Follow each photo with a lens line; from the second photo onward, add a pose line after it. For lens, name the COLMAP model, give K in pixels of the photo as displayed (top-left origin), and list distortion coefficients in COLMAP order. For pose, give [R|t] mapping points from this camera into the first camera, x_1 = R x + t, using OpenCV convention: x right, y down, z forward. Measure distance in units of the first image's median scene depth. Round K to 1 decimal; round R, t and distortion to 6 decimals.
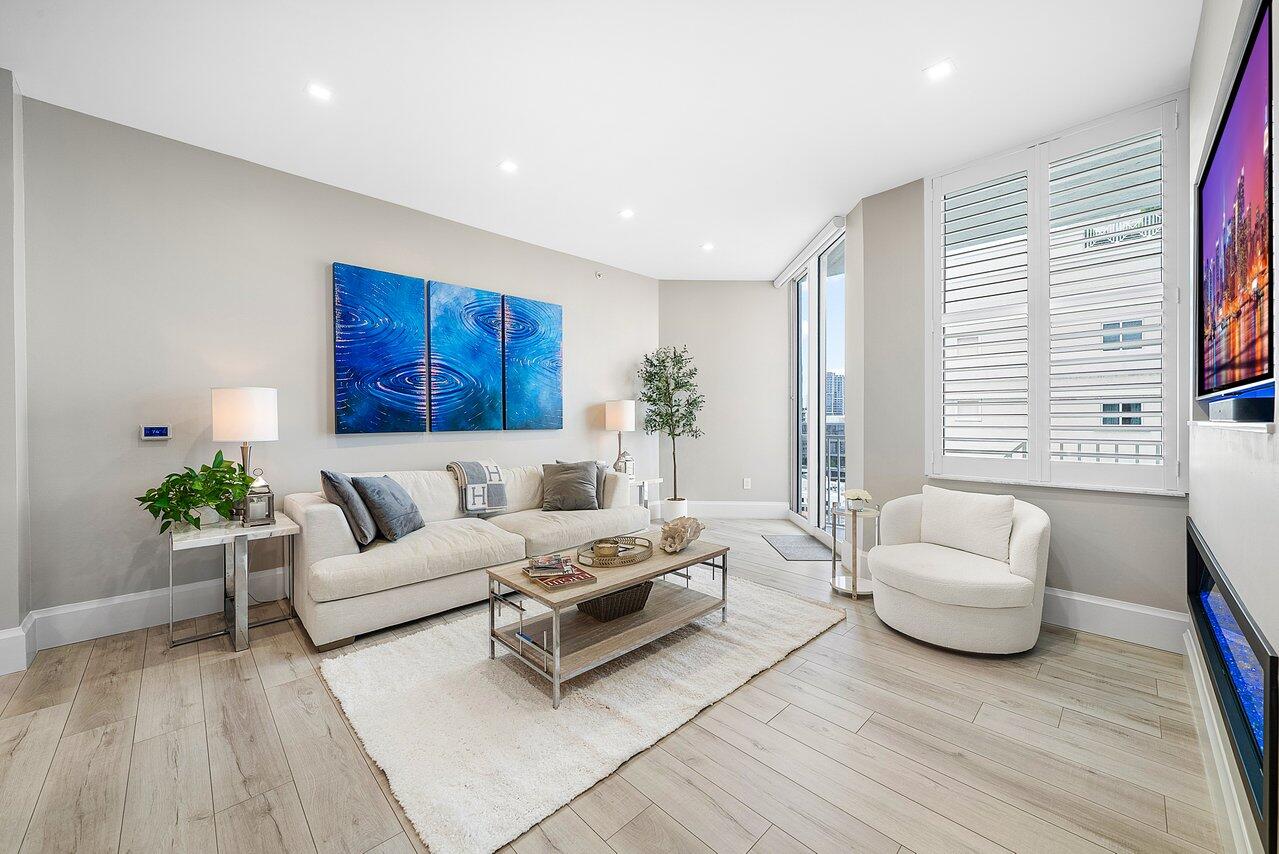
lens RADIAL K [[499.3, 0, 636.6], [0, 499.3, 419.6], [0, 0, 1]] dist [0.008897, 0.000176]
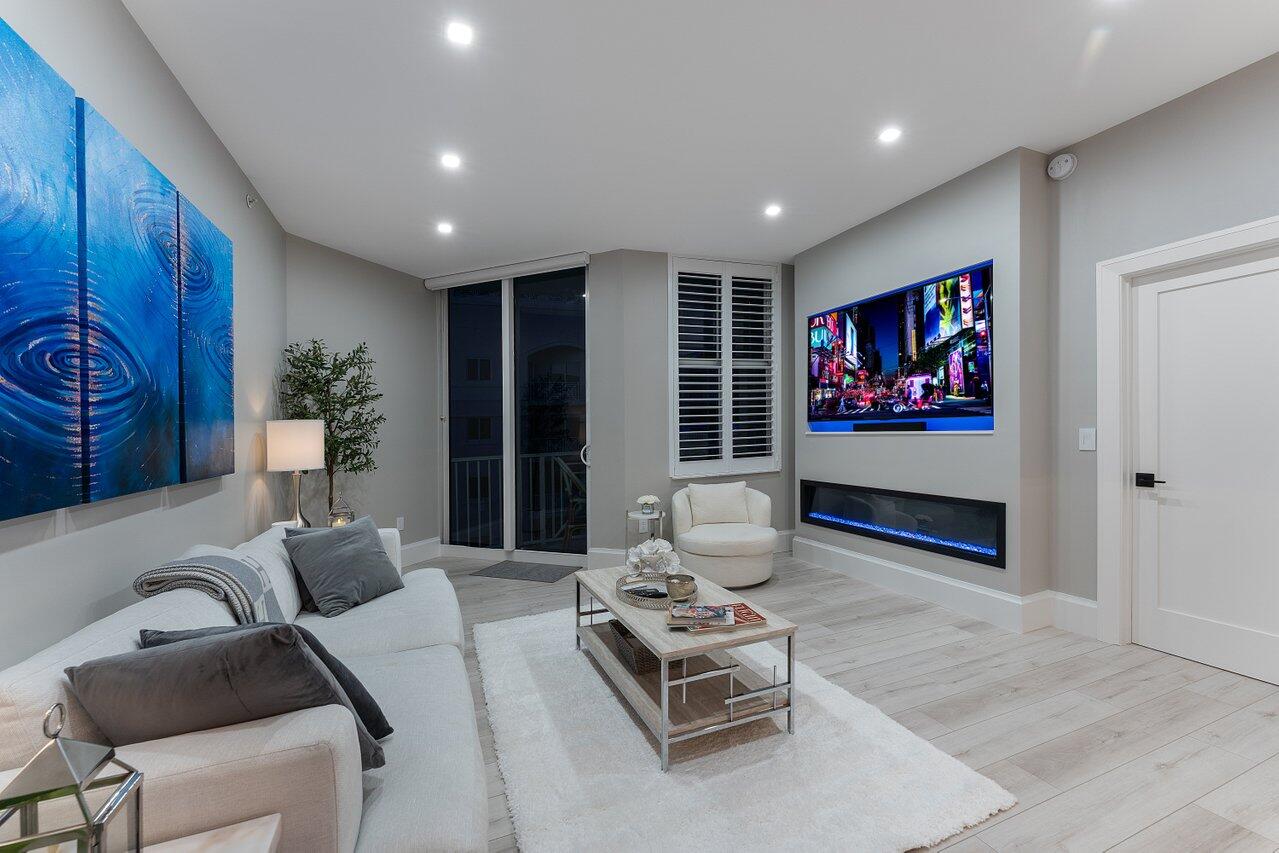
lens RADIAL K [[536.6, 0, 644.0], [0, 536.6, 431.4], [0, 0, 1]] dist [0.002466, -0.000611]
pose [[0.324570, -0.010902, 0.945799, -0.657524], [0.019460, 0.999799, 0.004846, -0.023249], [-0.945662, 0.016832, 0.324717, 0.475994]]
